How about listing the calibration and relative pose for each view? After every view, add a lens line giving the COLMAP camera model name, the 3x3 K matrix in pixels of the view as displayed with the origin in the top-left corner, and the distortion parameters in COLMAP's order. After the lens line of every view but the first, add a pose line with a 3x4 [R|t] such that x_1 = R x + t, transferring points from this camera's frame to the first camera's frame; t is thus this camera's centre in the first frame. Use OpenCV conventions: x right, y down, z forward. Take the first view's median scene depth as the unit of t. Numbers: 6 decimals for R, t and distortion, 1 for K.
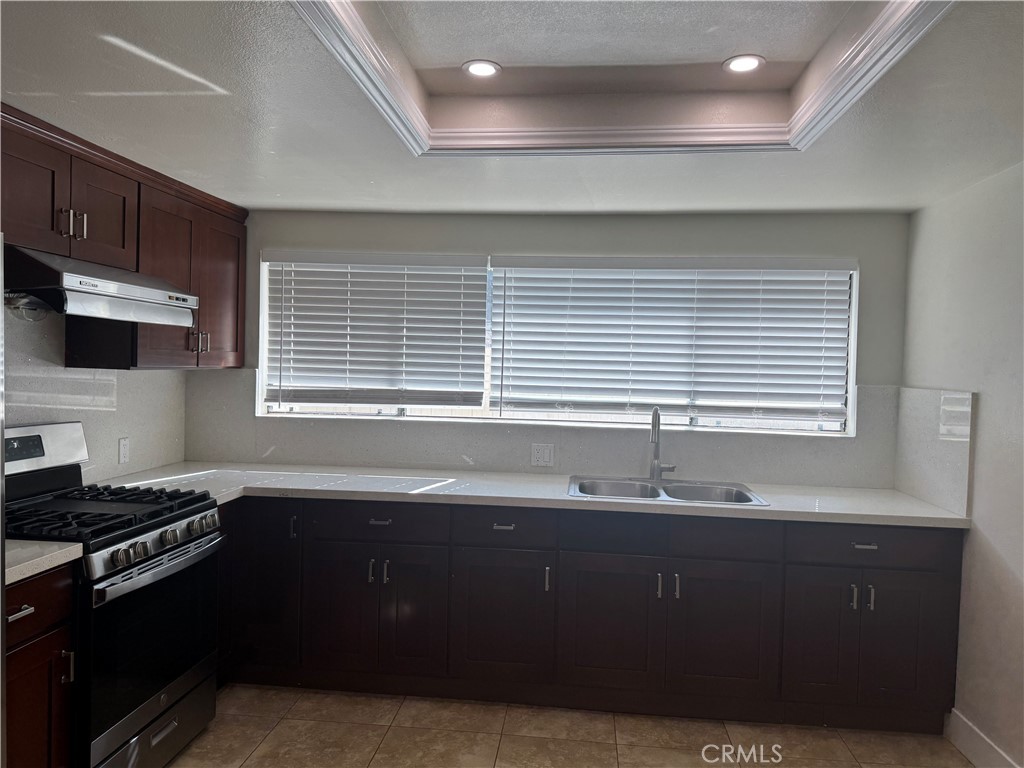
lens RADIAL K [[710.9, 0, 511.3], [0, 710.9, 390.6], [0, 0, 1]] dist [0.118051, -0.179389]
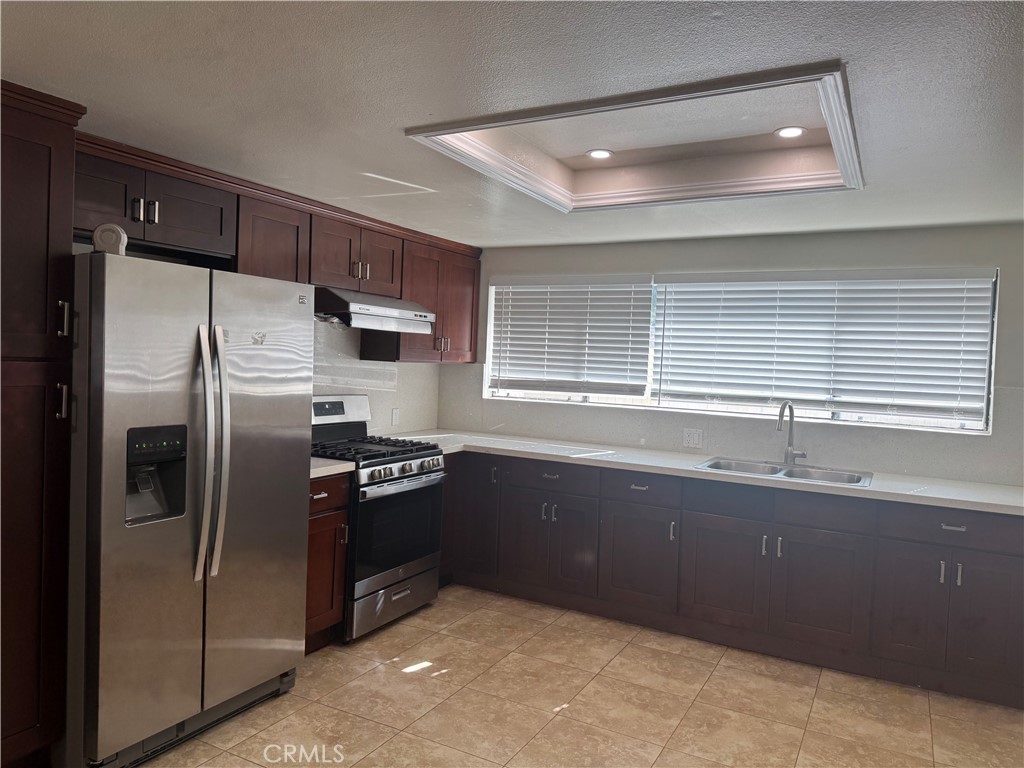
lens RADIAL K [[710.9, 0, 511.3], [0, 710.9, 390.6], [0, 0, 1]] dist [0.118051, -0.179389]
pose [[0.921959, 0.028693, -0.386222, 0.233610], [-0.030170, 0.999542, 0.002238, 0.017202], [0.386109, 0.009589, 0.922403, -0.244639]]
